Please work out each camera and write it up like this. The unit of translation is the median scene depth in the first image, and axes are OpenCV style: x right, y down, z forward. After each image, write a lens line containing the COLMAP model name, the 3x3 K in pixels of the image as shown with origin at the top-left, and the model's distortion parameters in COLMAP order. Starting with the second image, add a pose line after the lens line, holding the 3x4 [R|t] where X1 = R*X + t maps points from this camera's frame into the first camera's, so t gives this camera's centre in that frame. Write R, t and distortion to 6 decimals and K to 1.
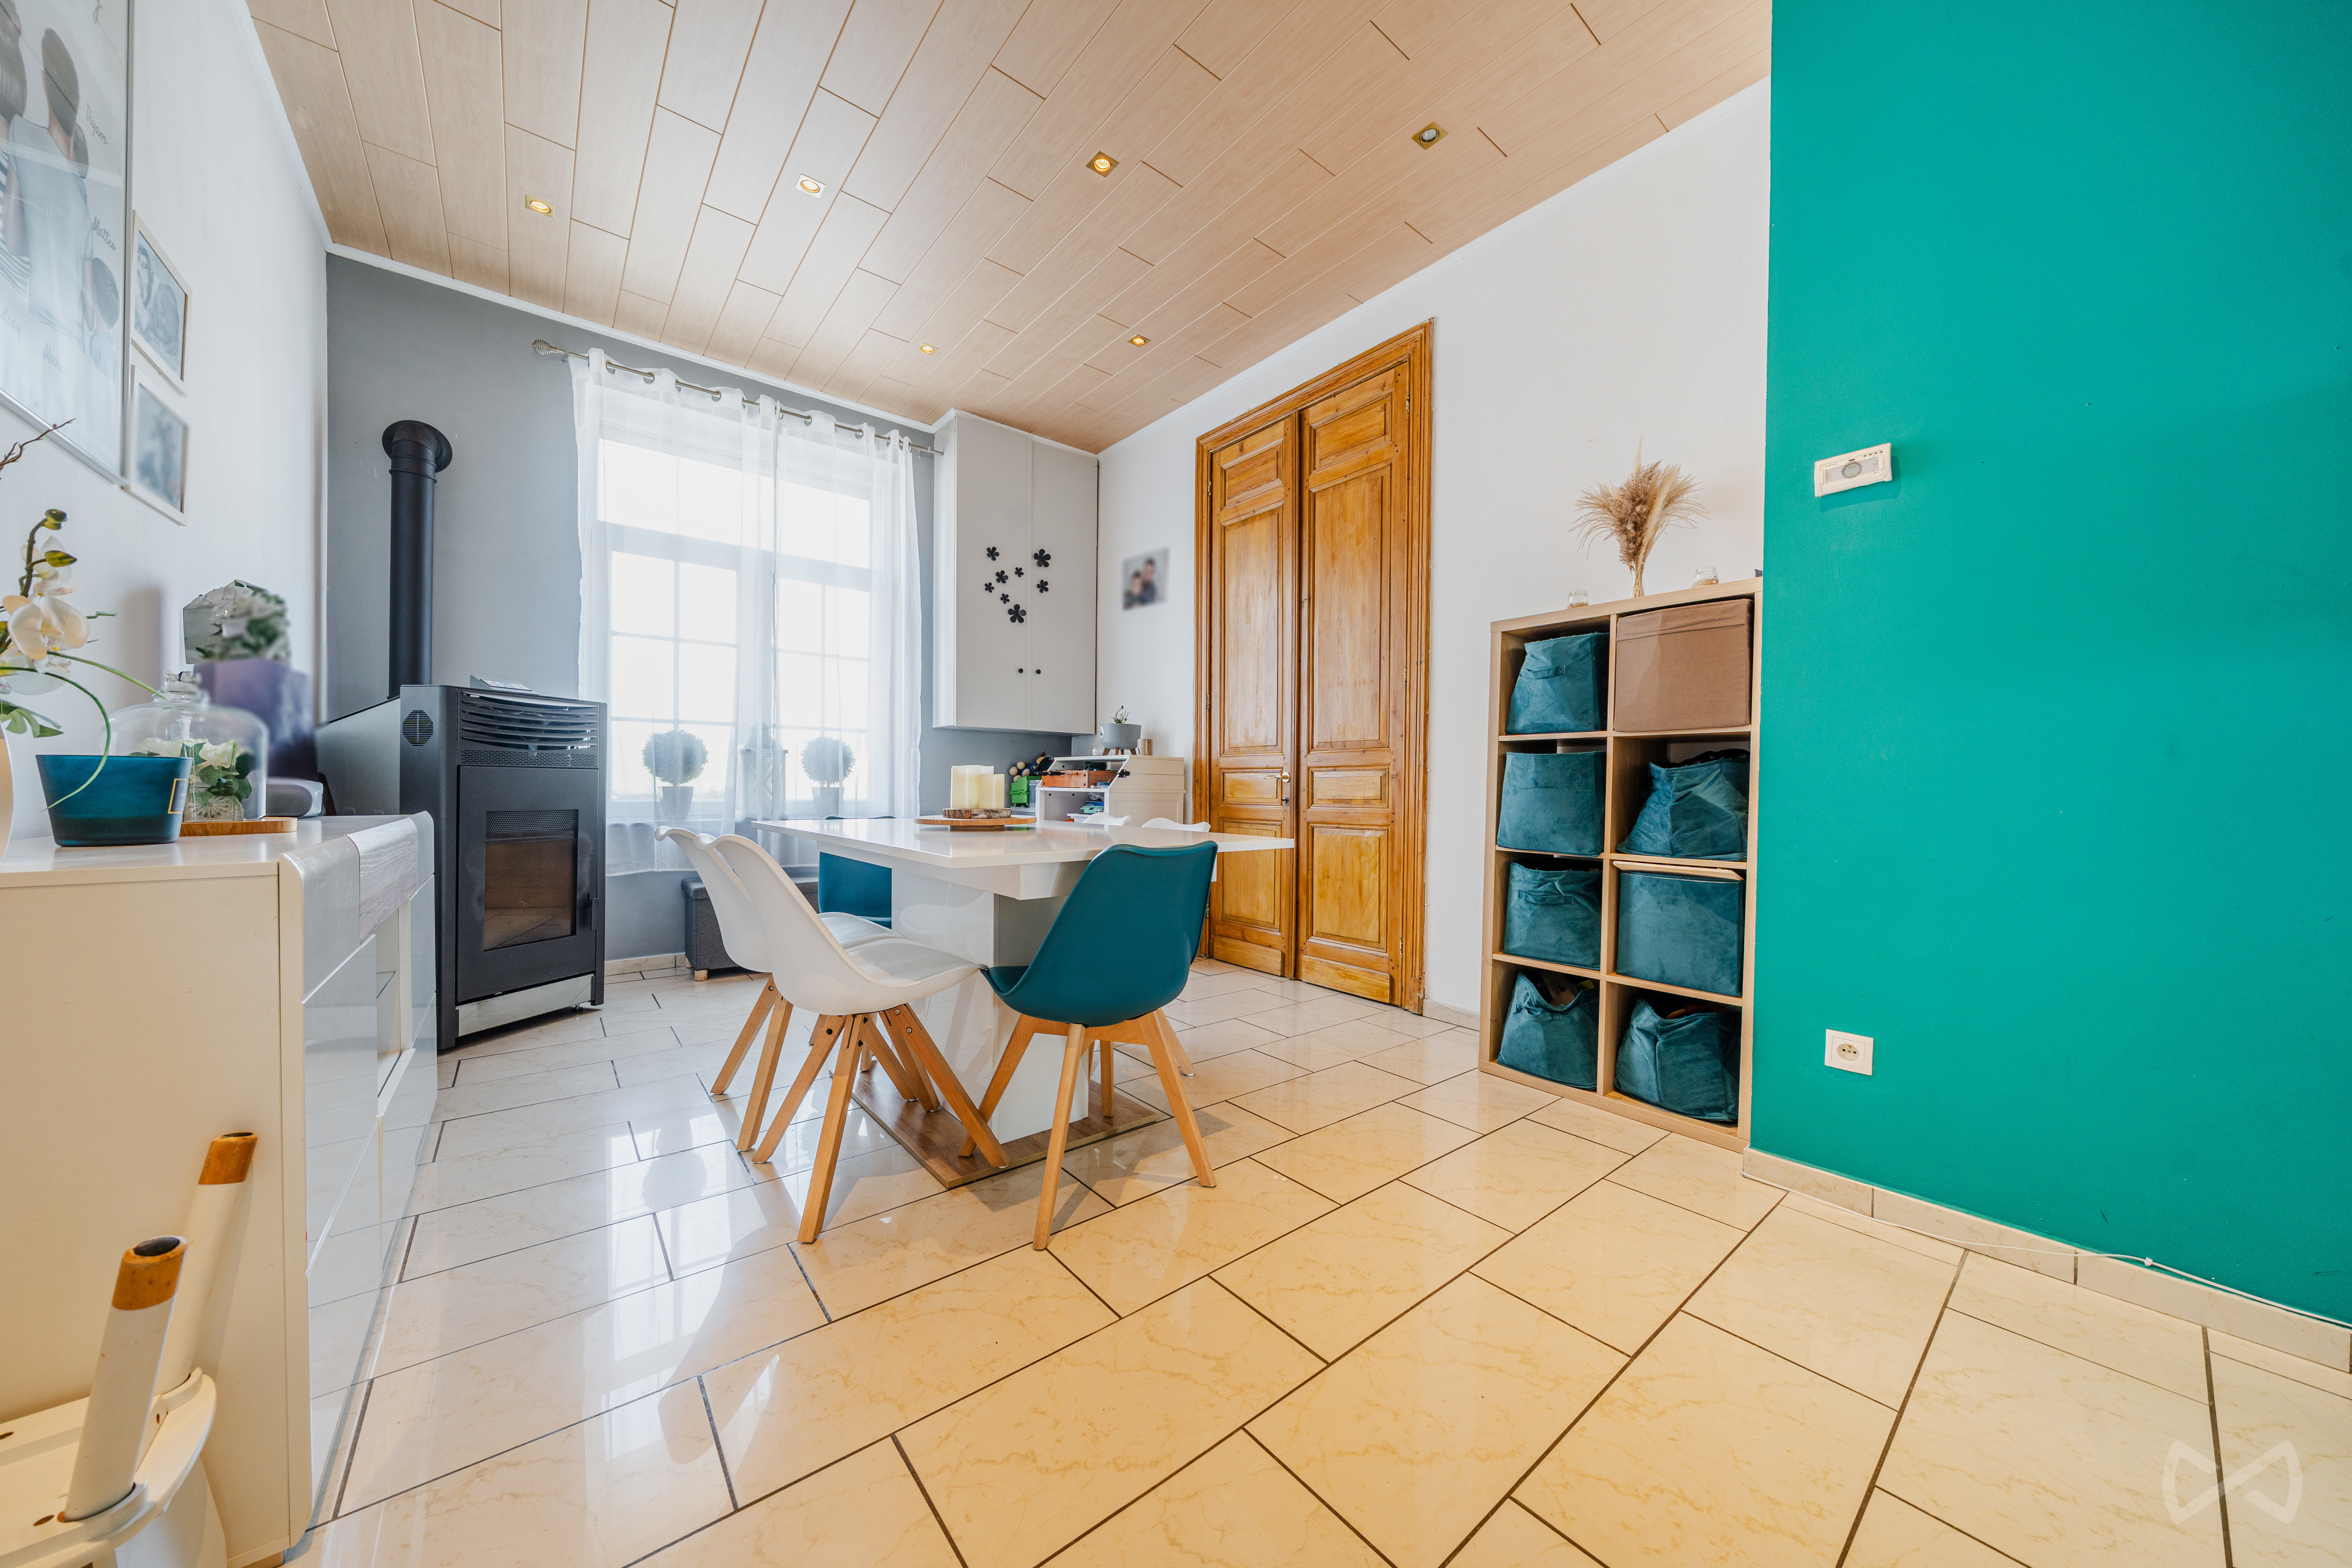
lens RADIAL K [[799.5, 0, 1183.2], [0, 799.5, 792.0], [0, 0, 1]] dist [-0.001451, 0.000197]
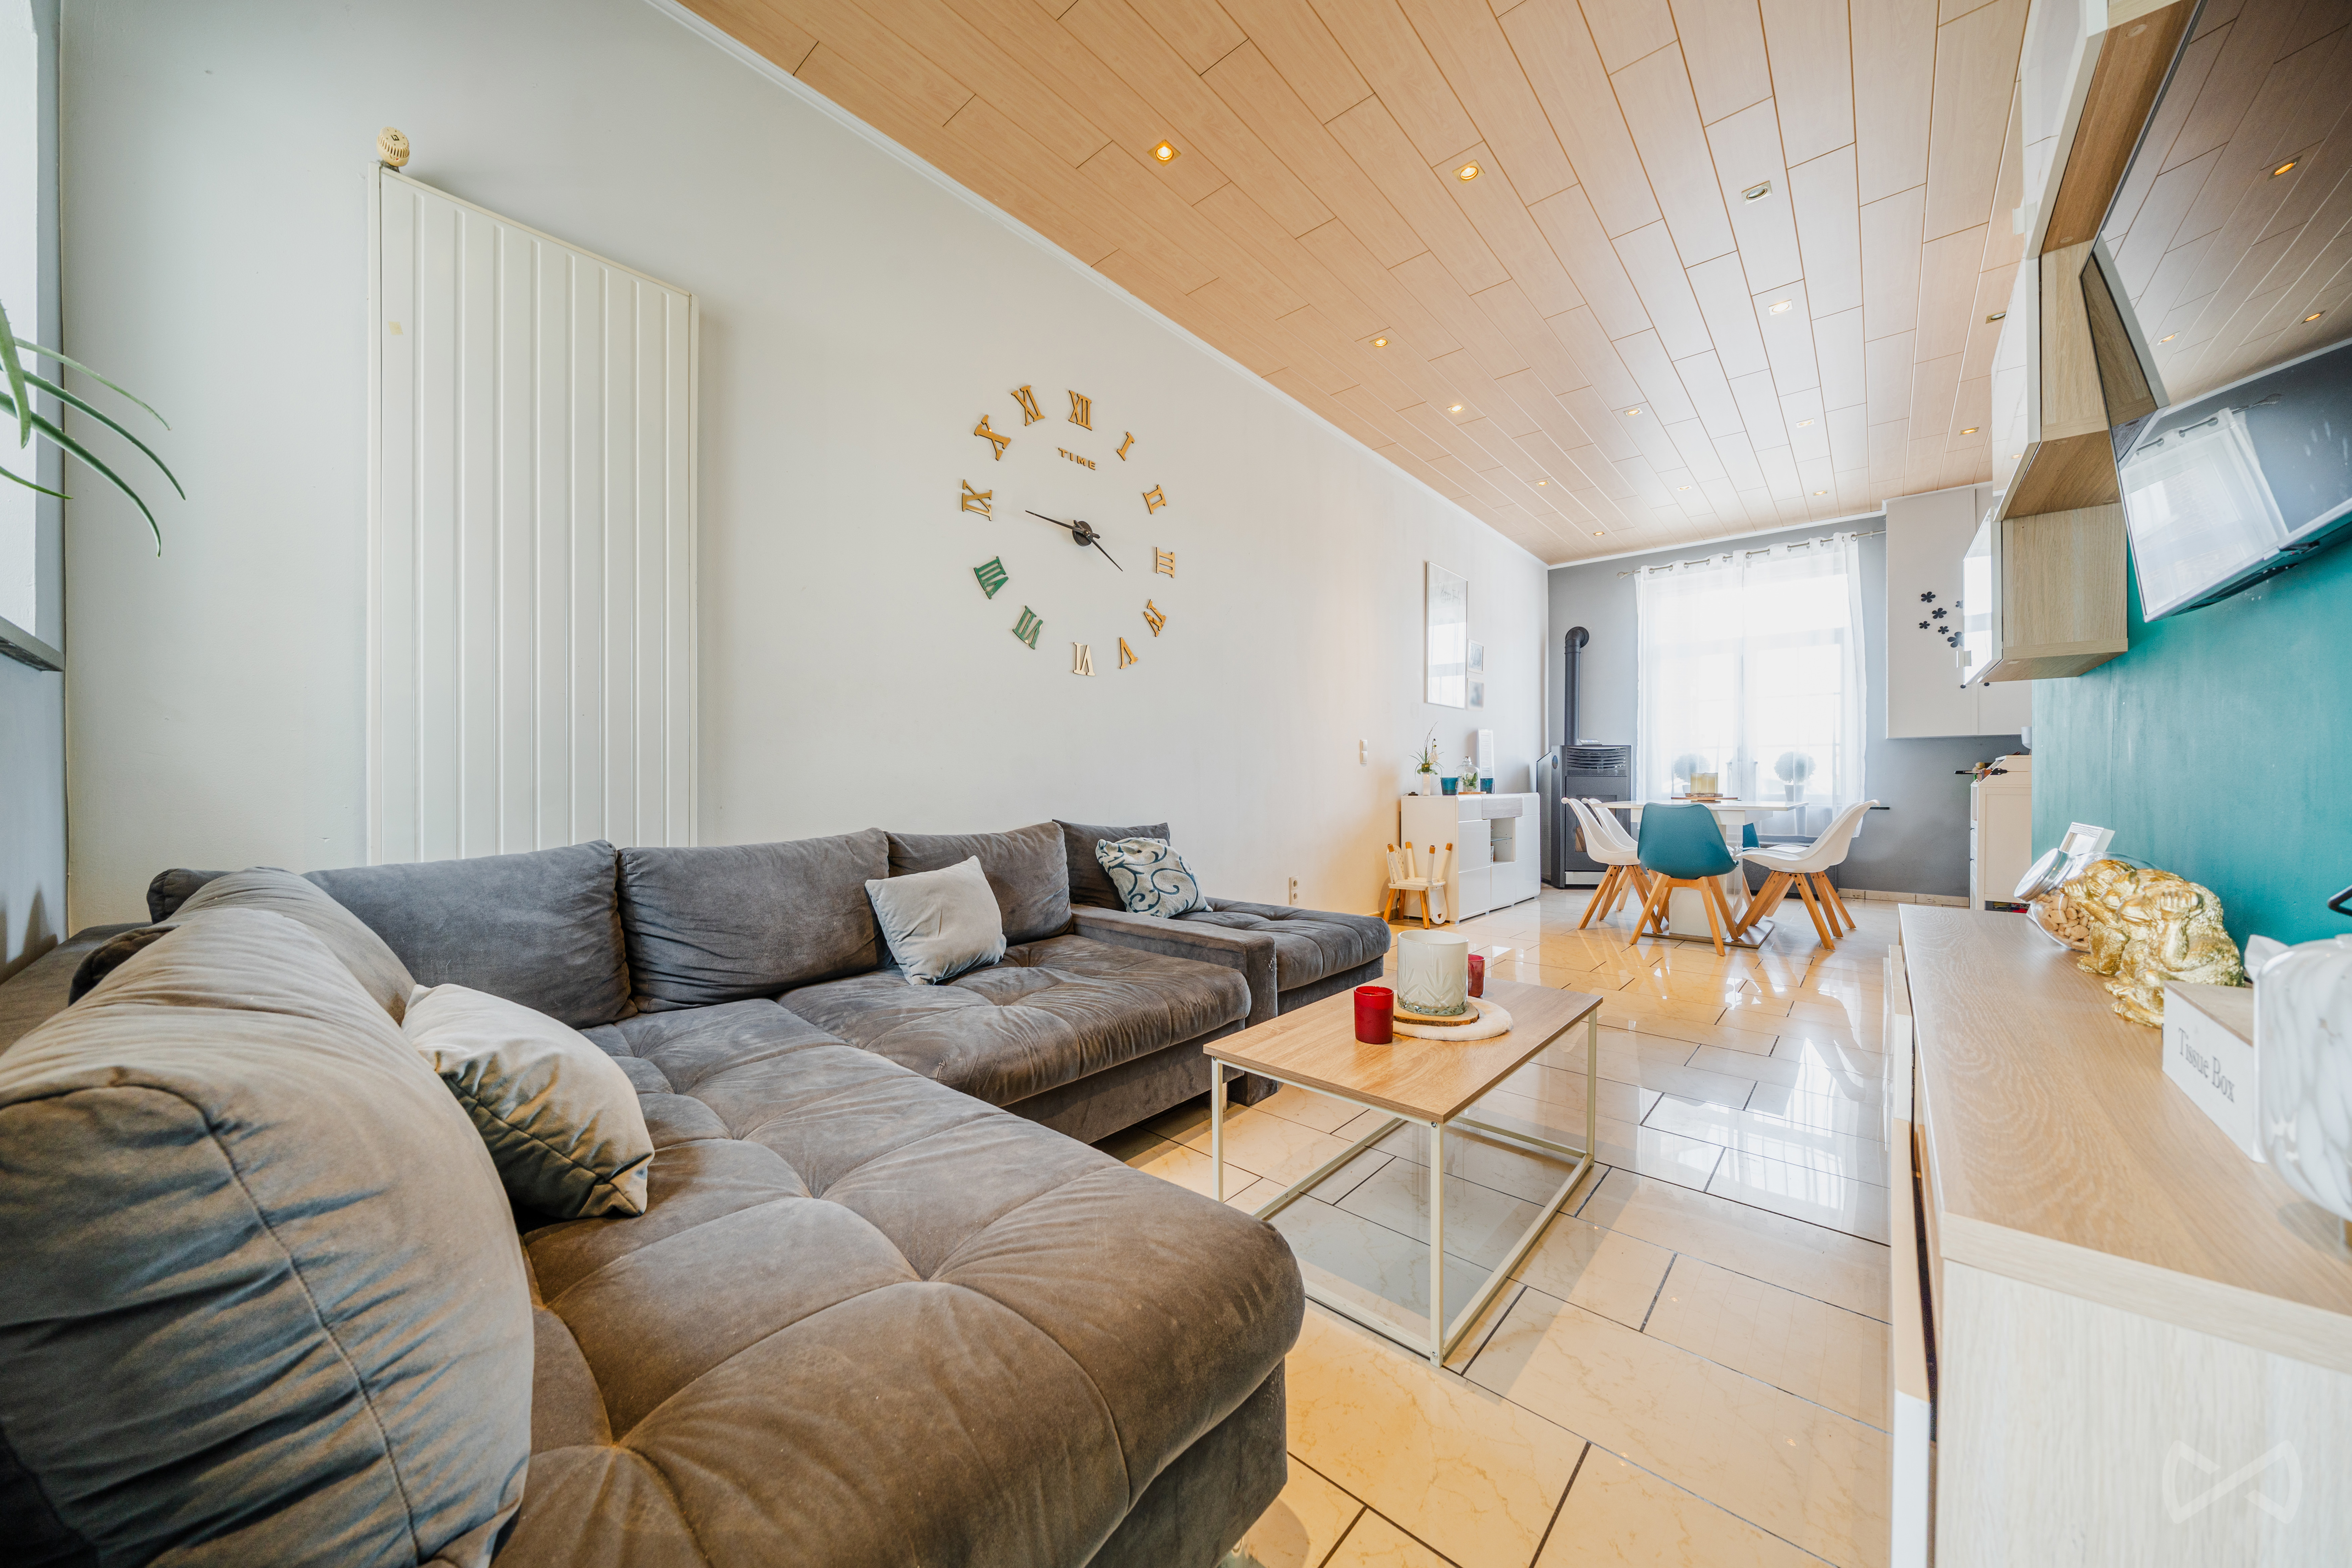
lens RADIAL K [[799.5, 0, 1181.2], [0, 799.5, 780.6], [0, 0, 1]] dist [-0.001451, 0.000197]
pose [[0.161952, -0.014775, -0.986688, 0.902883], [-0.006892, 0.999847, -0.016104, 0.018829], [0.986775, 0.009408, 0.161825, -0.397438]]
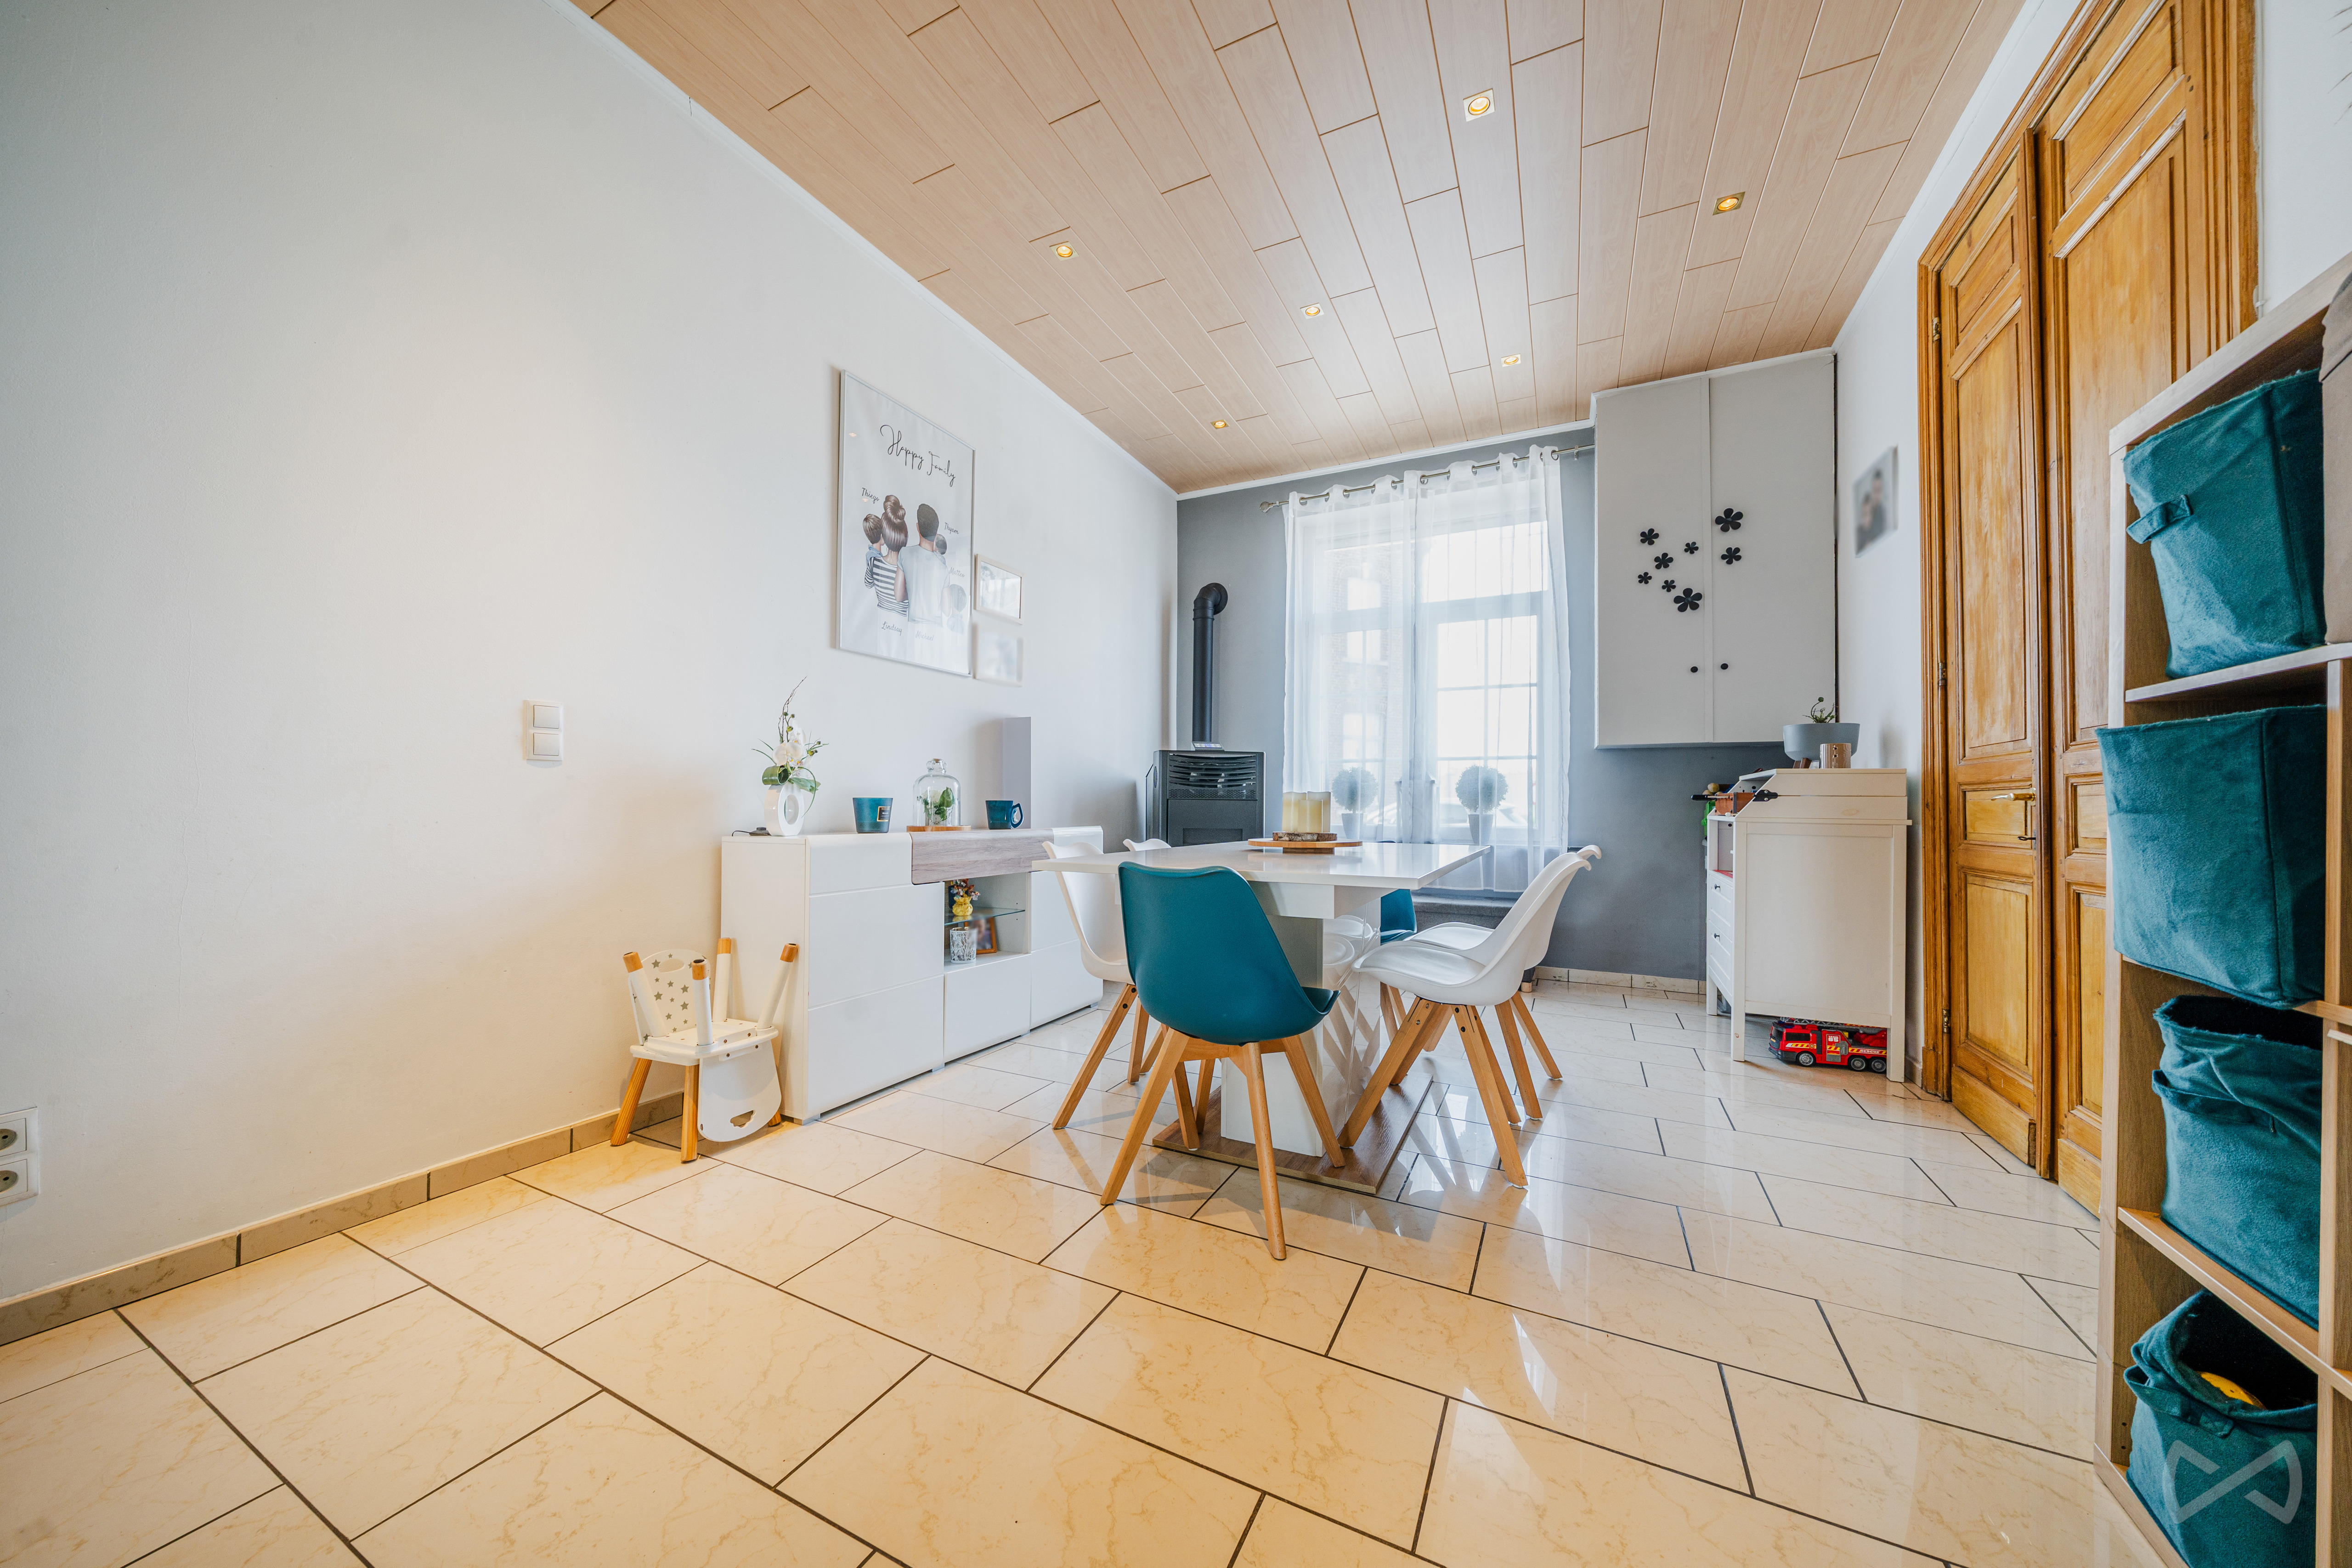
lens RADIAL K [[799.5, 0, 1162.2], [0, 799.5, 790.6], [0, 0, 1]] dist [-0.001451, 0.000197]
pose [[0.402732, -0.025520, -0.914962, 0.357547], [-0.011109, 0.999401, -0.032765, 0.001290], [0.915250, 0.023360, 0.402208, 0.225000]]
